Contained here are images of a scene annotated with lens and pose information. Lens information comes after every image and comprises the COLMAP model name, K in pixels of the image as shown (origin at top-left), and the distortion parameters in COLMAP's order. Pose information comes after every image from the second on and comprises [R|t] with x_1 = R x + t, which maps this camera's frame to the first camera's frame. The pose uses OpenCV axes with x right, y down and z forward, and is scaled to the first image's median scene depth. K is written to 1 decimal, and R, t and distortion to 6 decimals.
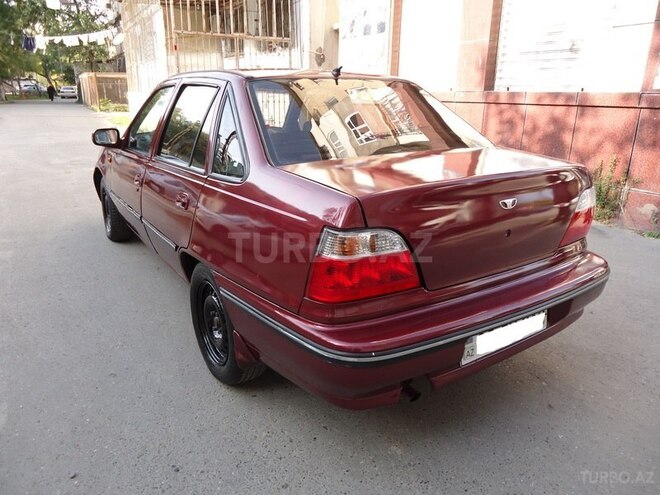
lens RADIAL K [[513.6, 0, 328.4], [0, 513.6, 246.9], [0, 0, 1]] dist [0.012707, 0.018502]
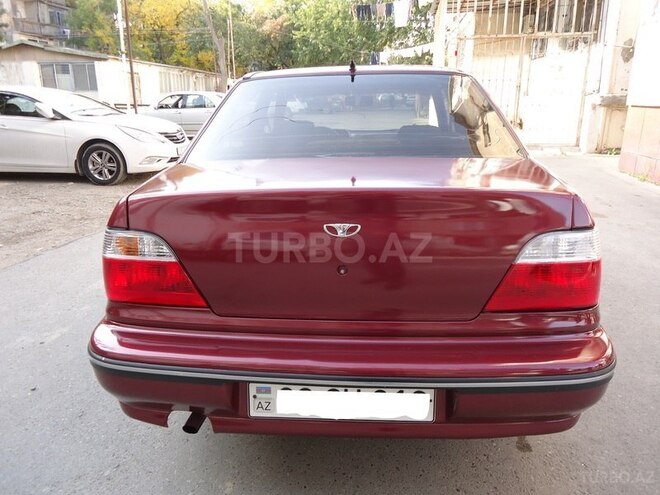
lens RADIAL K [[513.6, 0, 329.1], [0, 513.6, 251.2], [0, 0, 1]] dist [0.012707, 0.018502]
pose [[0.805894, 0.151940, -0.572232, 0.539466], [-0.155242, 0.986922, 0.043418, -0.057926], [0.571345, 0.053844, 0.818942, 0.263169]]
